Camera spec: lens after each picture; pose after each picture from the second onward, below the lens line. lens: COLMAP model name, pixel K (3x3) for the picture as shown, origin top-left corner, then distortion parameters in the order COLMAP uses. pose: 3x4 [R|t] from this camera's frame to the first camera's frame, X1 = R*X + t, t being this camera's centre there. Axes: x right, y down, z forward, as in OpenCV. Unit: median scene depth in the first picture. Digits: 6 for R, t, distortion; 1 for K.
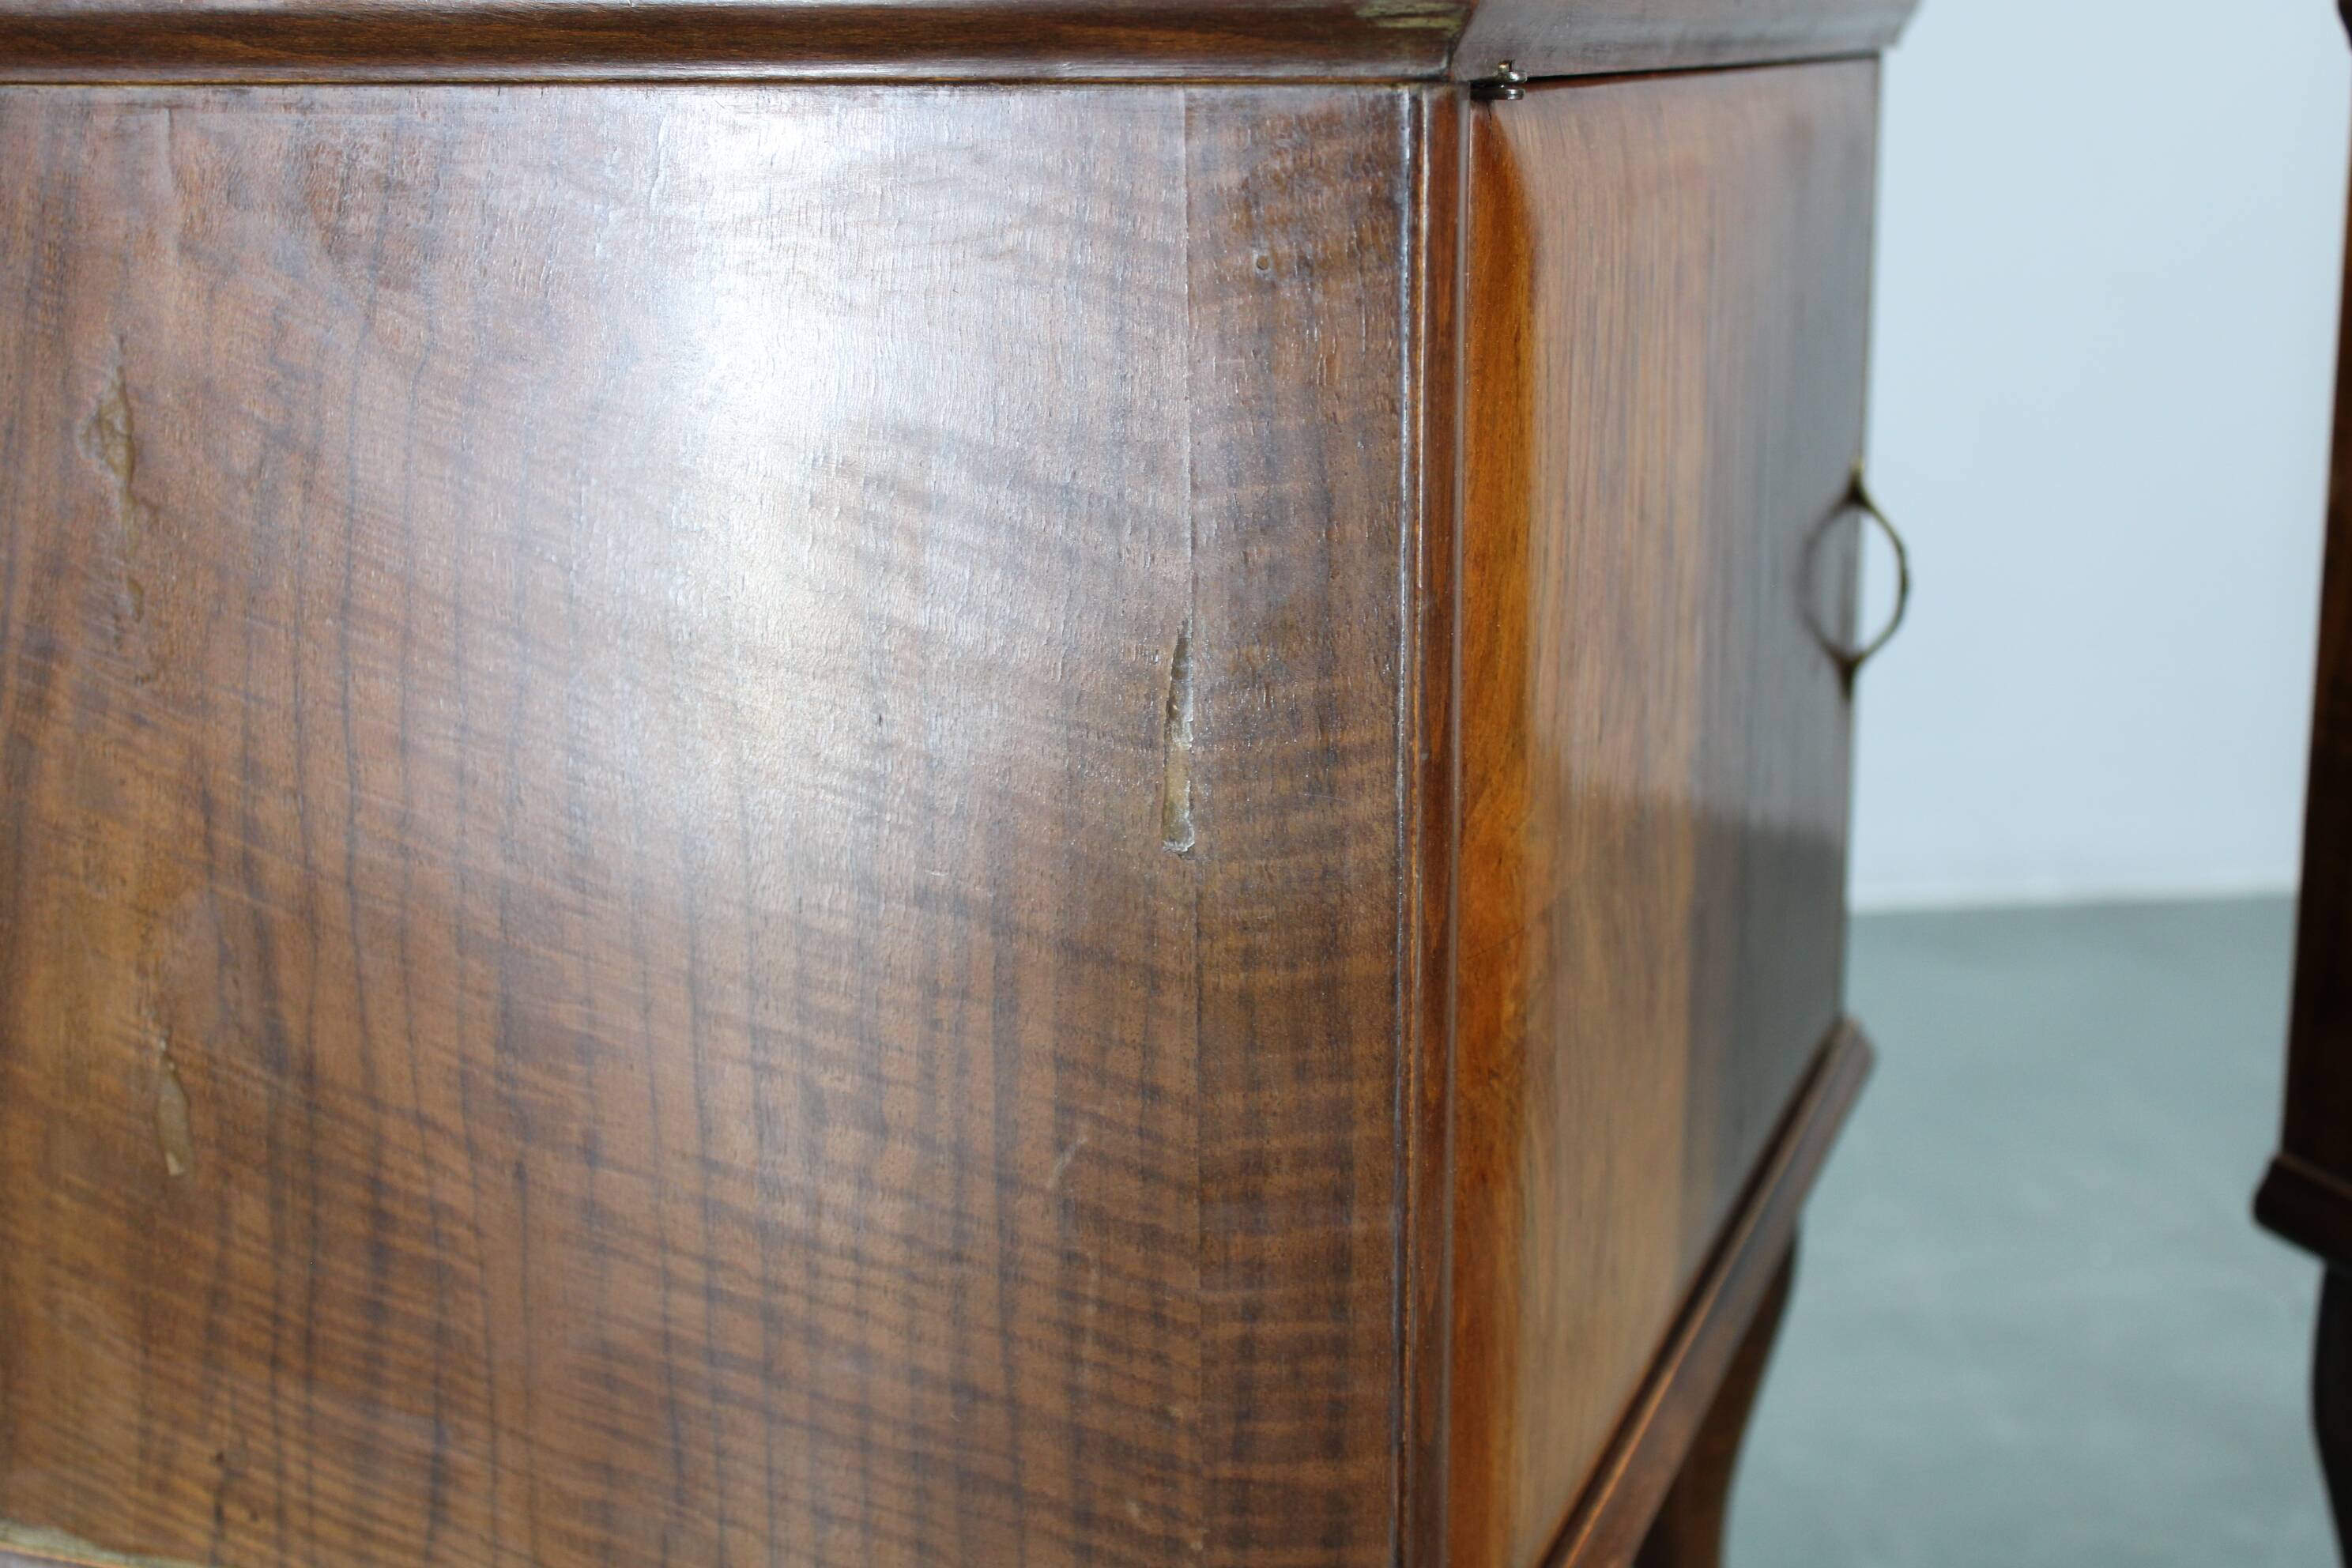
lens RADIAL K [[3267.4, 0, 1160.1], [0, 3267.4, 788.2], [0, 0, 1]] dist [-0.058818, 0.000000]
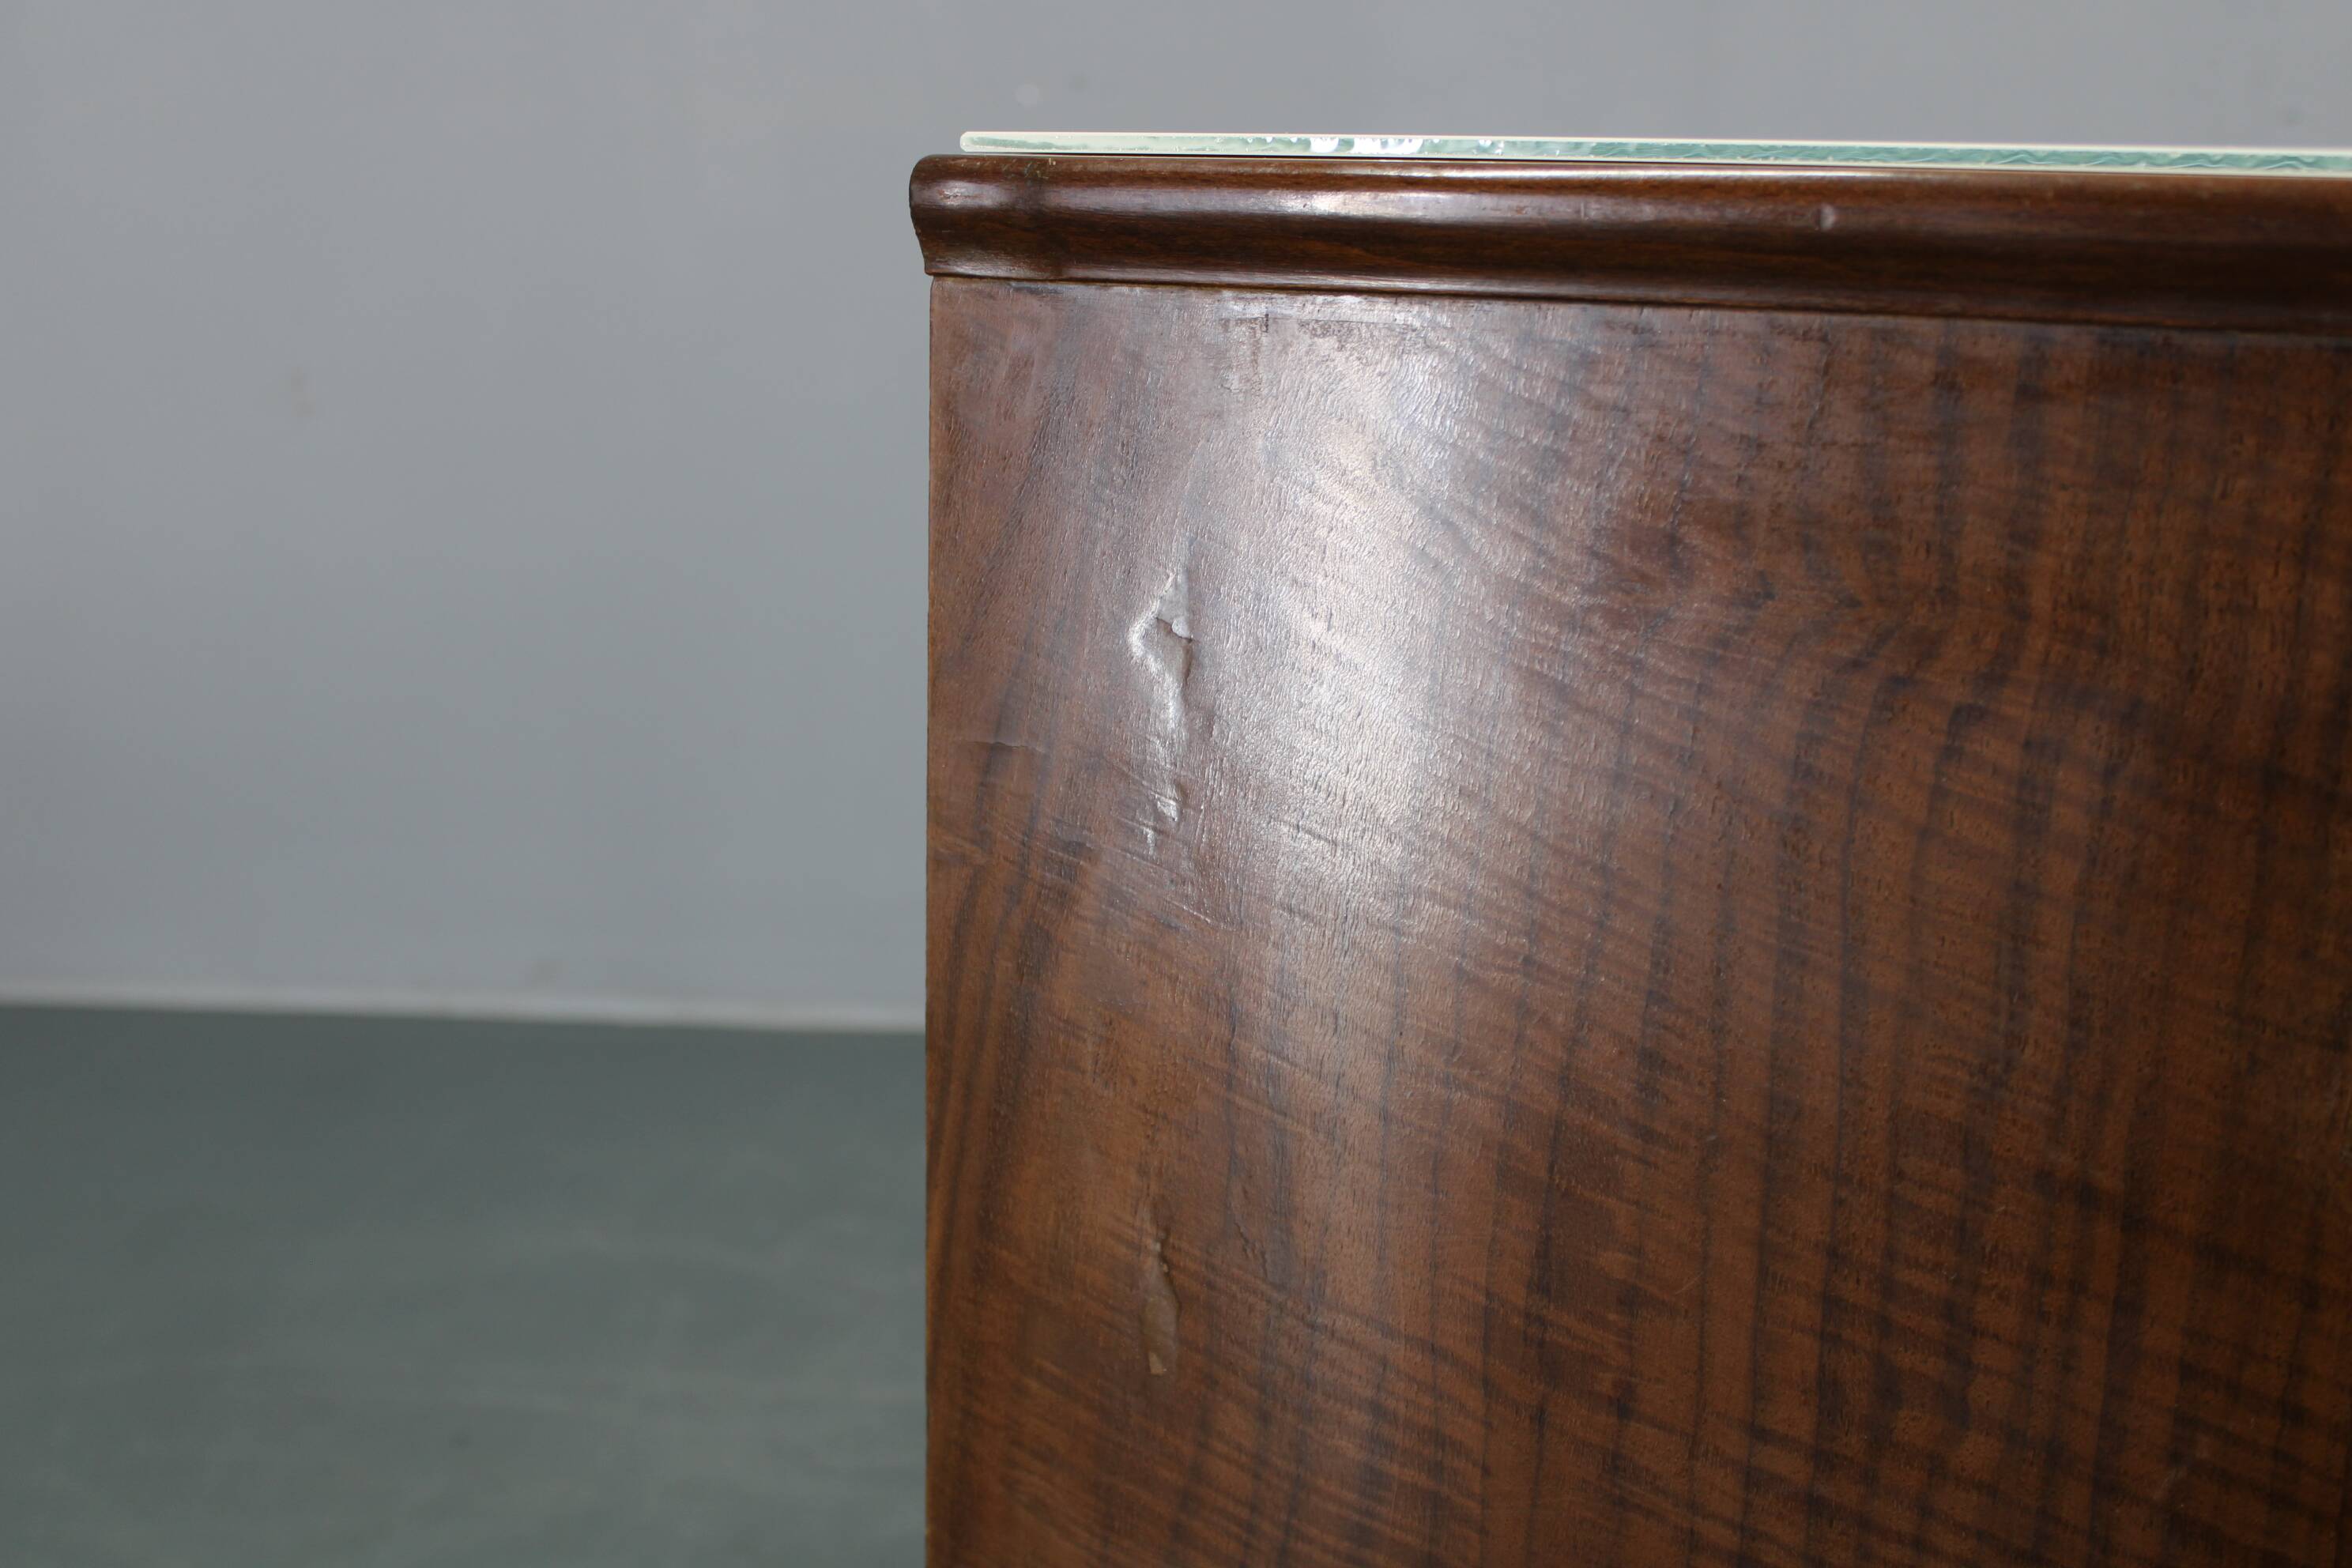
lens RADIAL K [[2630.6, 0, 1178.0], [0, 2630.6, 768.4], [0, 0, 1]] dist [-0.052081, 0.000000]
pose [[0.990706, 0.055968, -0.123971, -0.219226], [-0.060129, 0.997737, -0.030078, -0.045262], [0.122008, 0.037253, 0.991830, 0.205911]]
